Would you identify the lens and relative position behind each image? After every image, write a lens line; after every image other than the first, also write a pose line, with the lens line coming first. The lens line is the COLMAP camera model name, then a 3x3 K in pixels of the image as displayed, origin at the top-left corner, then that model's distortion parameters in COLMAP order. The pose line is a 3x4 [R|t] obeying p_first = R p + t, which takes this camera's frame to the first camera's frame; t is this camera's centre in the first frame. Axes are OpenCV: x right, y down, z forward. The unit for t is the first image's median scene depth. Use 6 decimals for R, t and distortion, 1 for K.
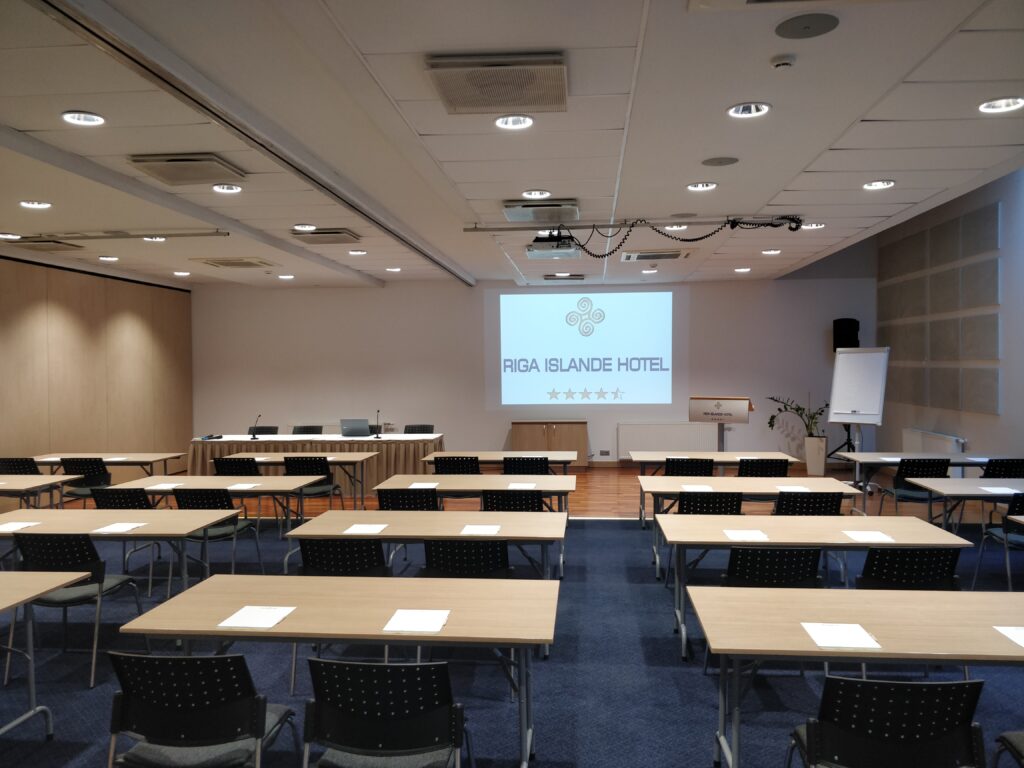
lens RADIAL K [[863.9, 0, 508.6], [0, 863.9, 392.1], [0, 0, 1]] dist [0.061216, -0.118811]
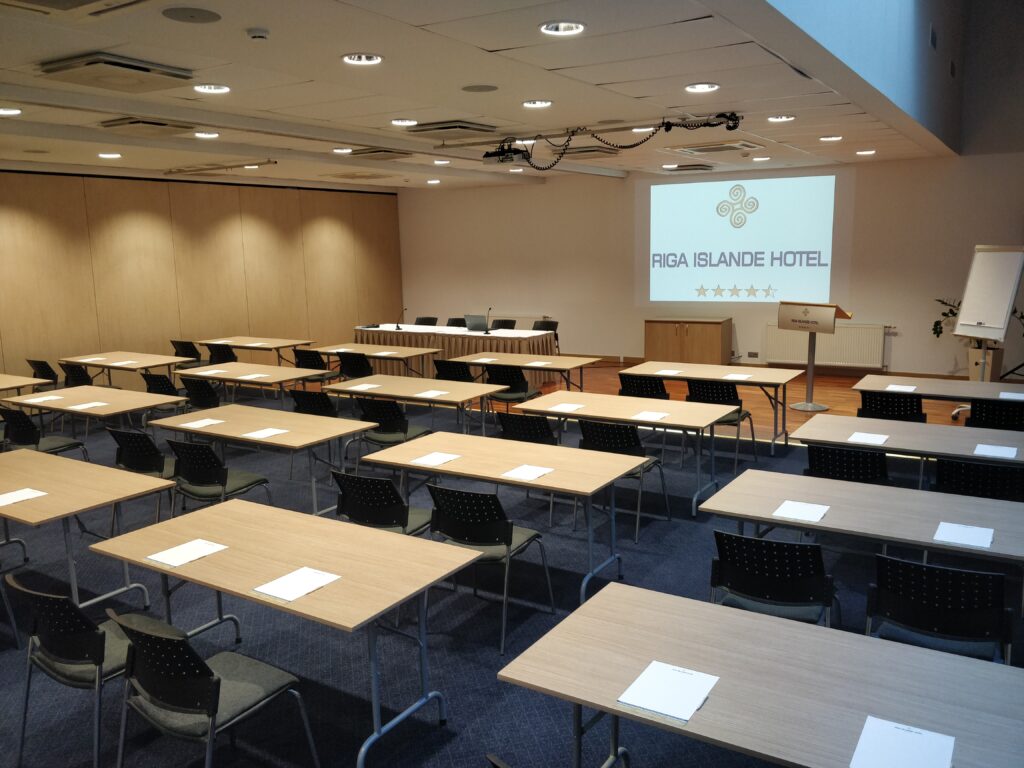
lens RADIAL K [[863.9, 0, 489.6], [0, 863.9, 406.6], [0, 0, 1]] dist [0.061216, -0.118811]
pose [[0.882090, 0.076951, -0.464754, 0.306021], [0.000515, 0.986410, 0.164301, -0.029441], [0.471081, -0.145167, 0.870063, 0.037122]]
